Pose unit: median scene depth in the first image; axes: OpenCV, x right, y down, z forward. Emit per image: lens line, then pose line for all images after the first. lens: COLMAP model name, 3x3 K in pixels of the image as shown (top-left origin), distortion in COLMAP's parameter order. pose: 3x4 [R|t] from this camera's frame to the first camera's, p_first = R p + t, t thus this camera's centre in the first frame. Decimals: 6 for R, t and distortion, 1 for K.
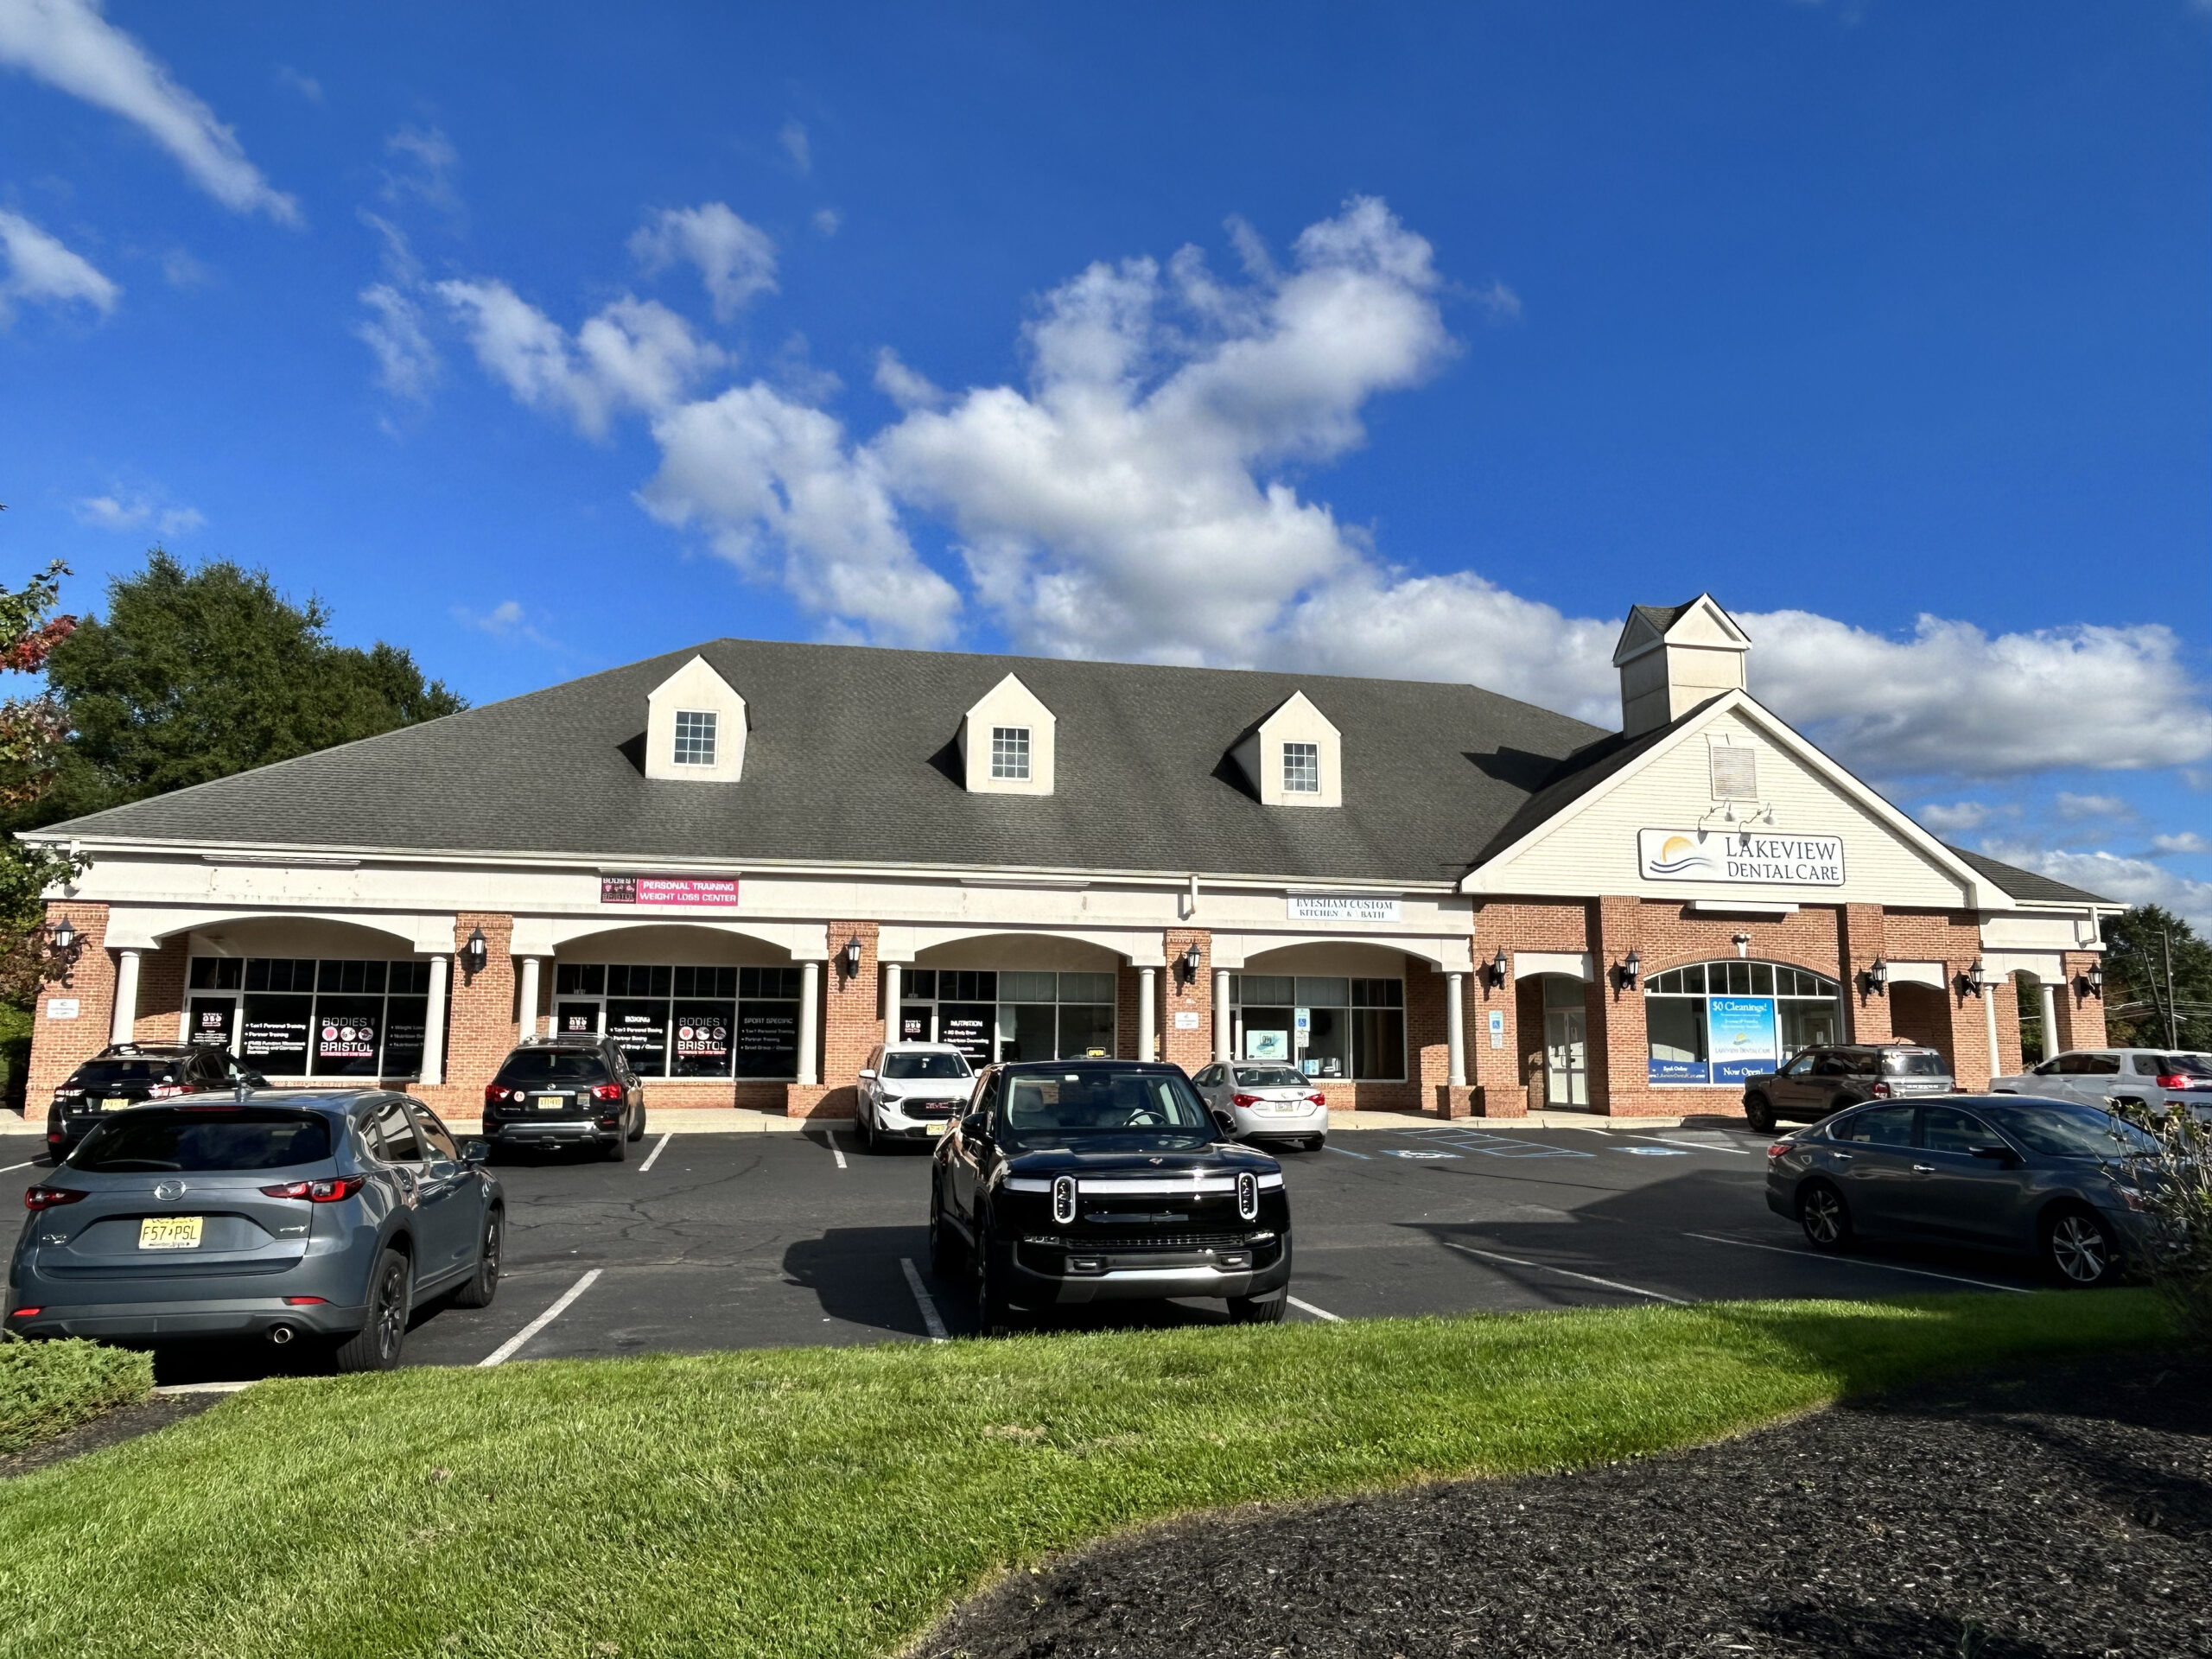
lens RADIAL K [[1512.8, 0, 1107.6], [0, 1512.8, 788.5], [0, 0, 1]] dist [0.037314, -0.038072]
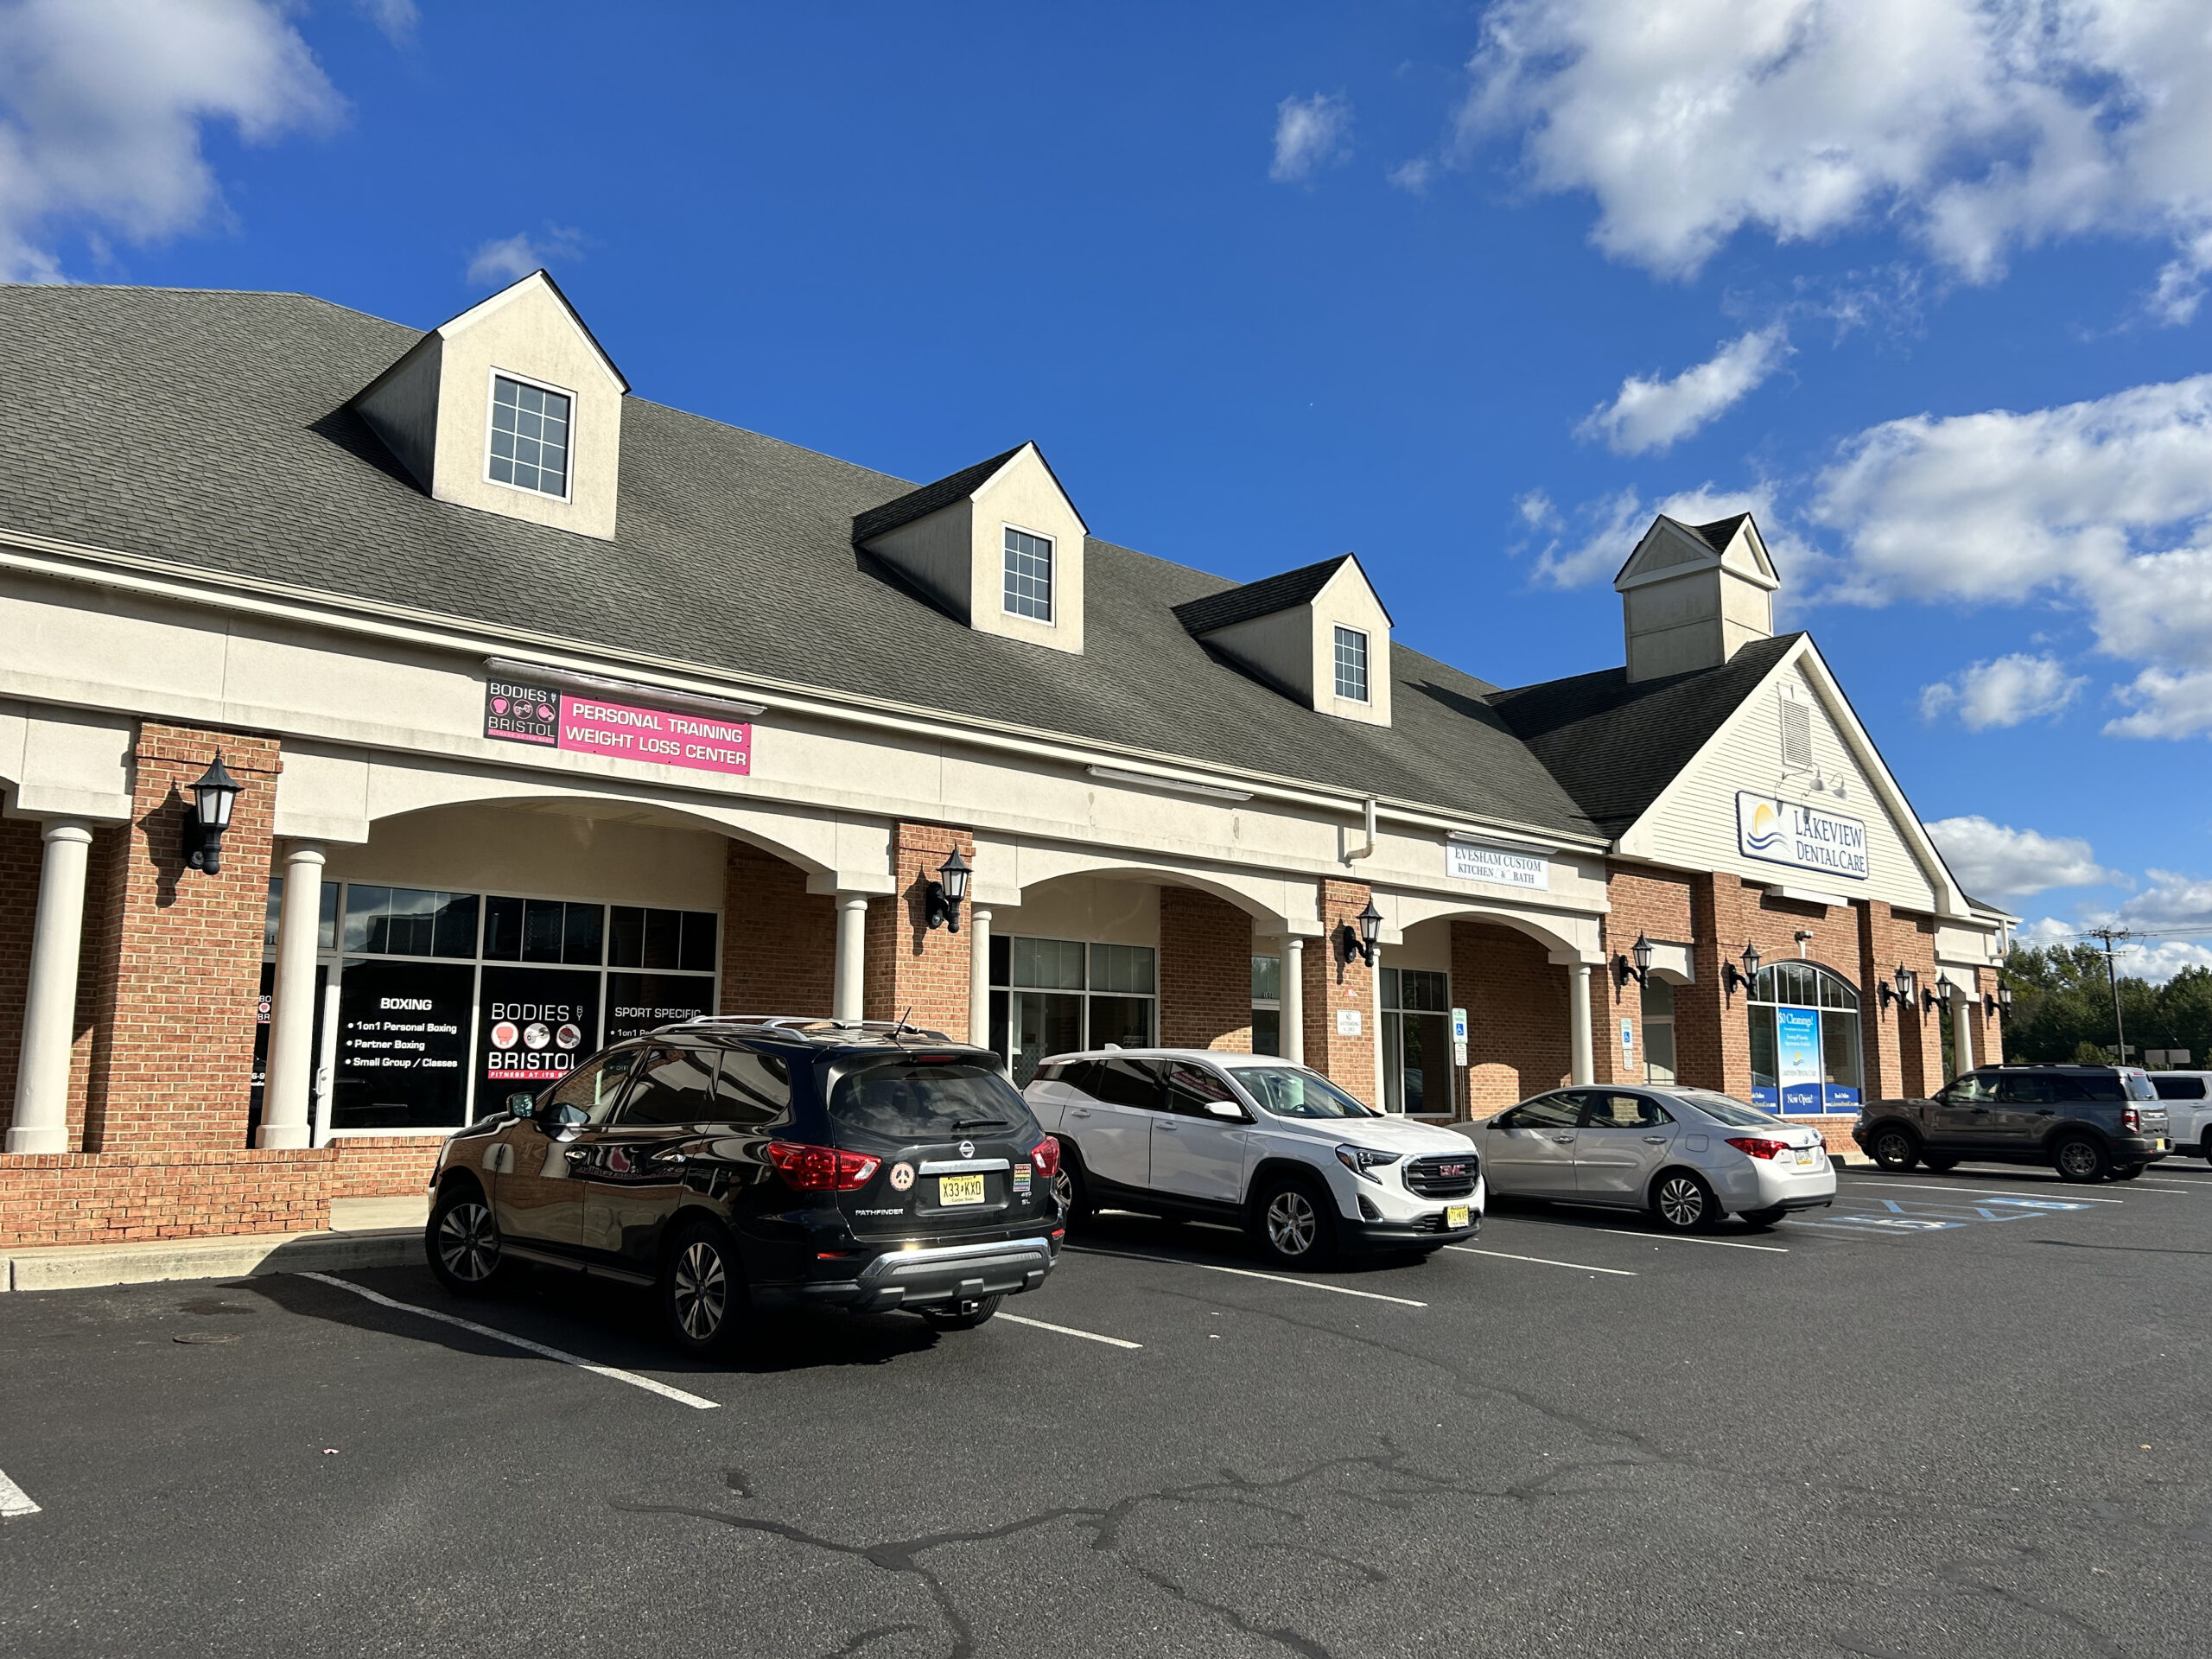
lens RADIAL K [[1672.7, 0, 1113.8], [0, 1672.7, 788.5], [0, 0, 1]] dist [0.114606, -0.175869]
pose [[0.852025, 0.087384, 0.516157, -0.378390], [-0.085881, 0.995944, -0.026847, 0.076915], [-0.516409, -0.021453, 0.856073, 0.418096]]
